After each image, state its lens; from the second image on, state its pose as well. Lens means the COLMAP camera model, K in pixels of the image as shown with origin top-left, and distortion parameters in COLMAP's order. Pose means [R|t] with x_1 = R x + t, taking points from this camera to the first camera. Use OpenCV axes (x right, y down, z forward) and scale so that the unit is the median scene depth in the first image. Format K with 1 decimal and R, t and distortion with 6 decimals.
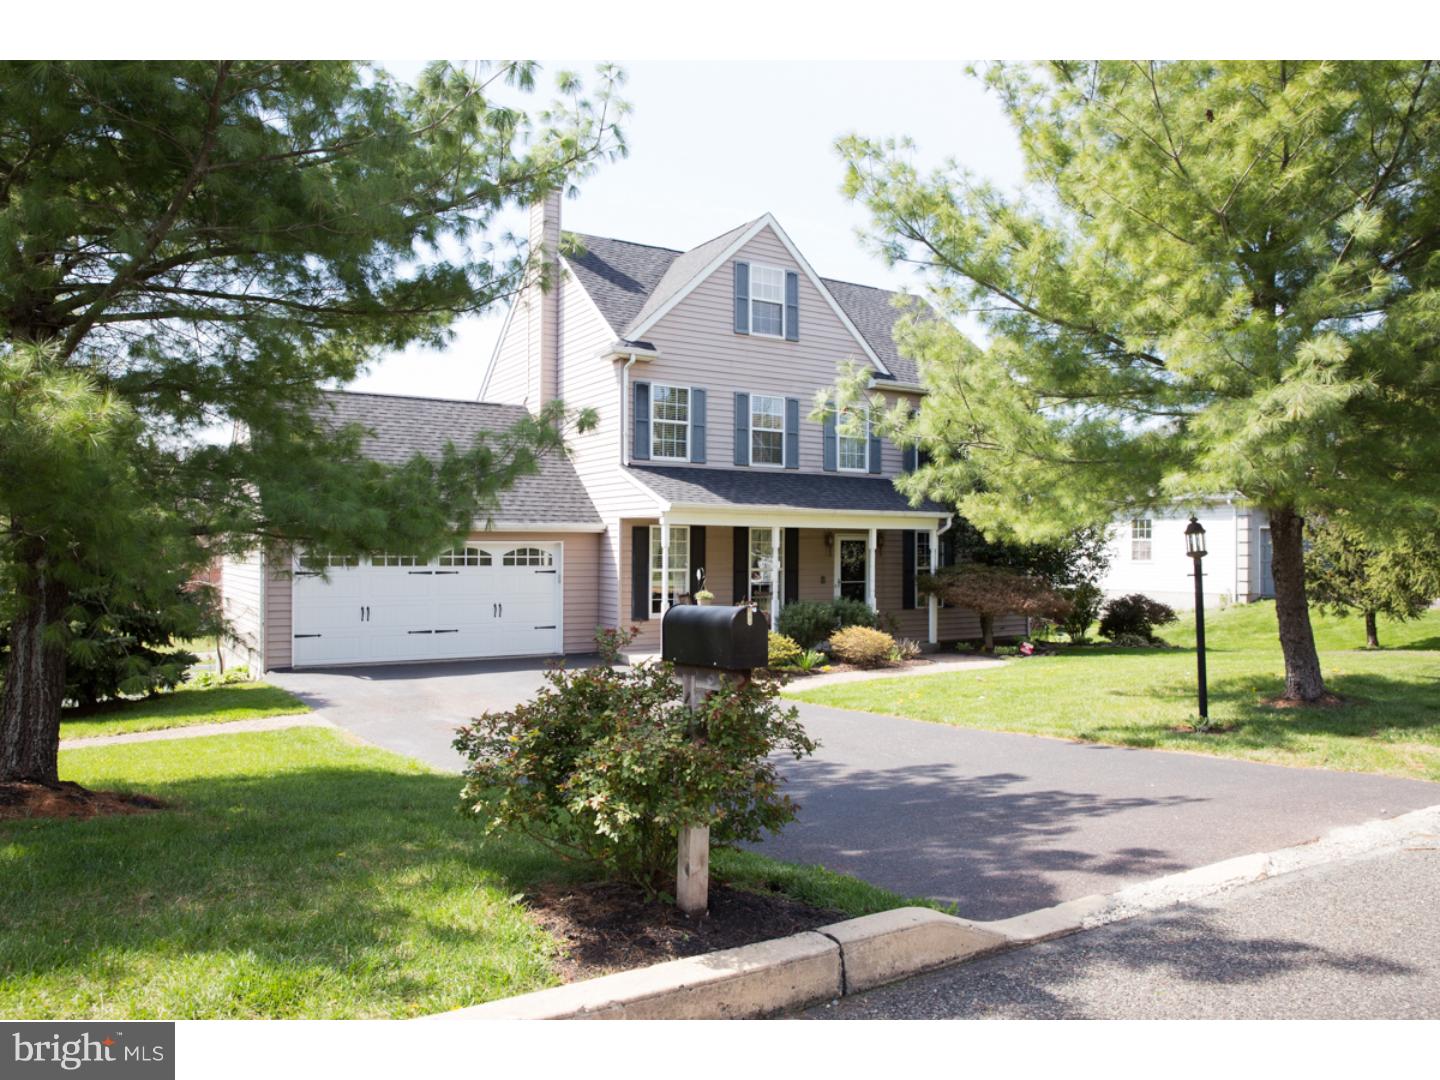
lens RADIAL K [[1082.1, 0, 730.3], [0, 1082.1, 548.4], [0, 0, 1]] dist [-0.008849, -0.000240]
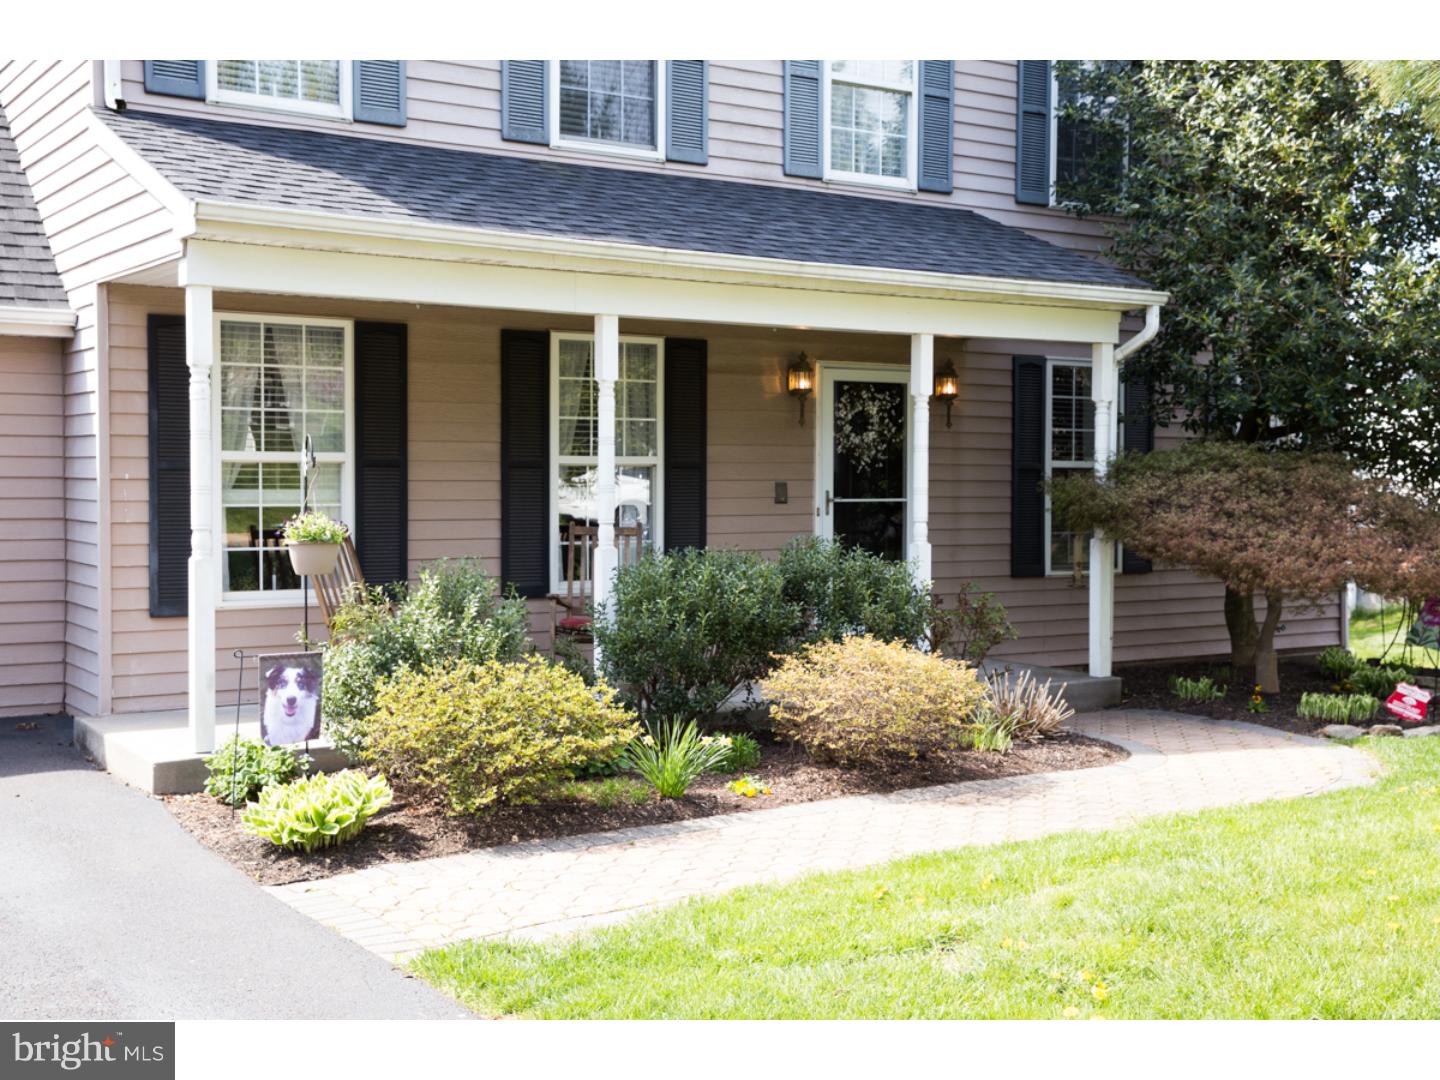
lens RADIAL K [[1751.2, 0, 713.6], [0, 1751.2, 533.5], [0, 0, 1]] dist [0.090236, 0.000000]
pose [[0.999974, -0.001184, -0.007105, 0.071704], [0.001414, 0.999474, 0.032411, 0.024972], [0.007063, -0.032421, 0.999449, 0.462417]]
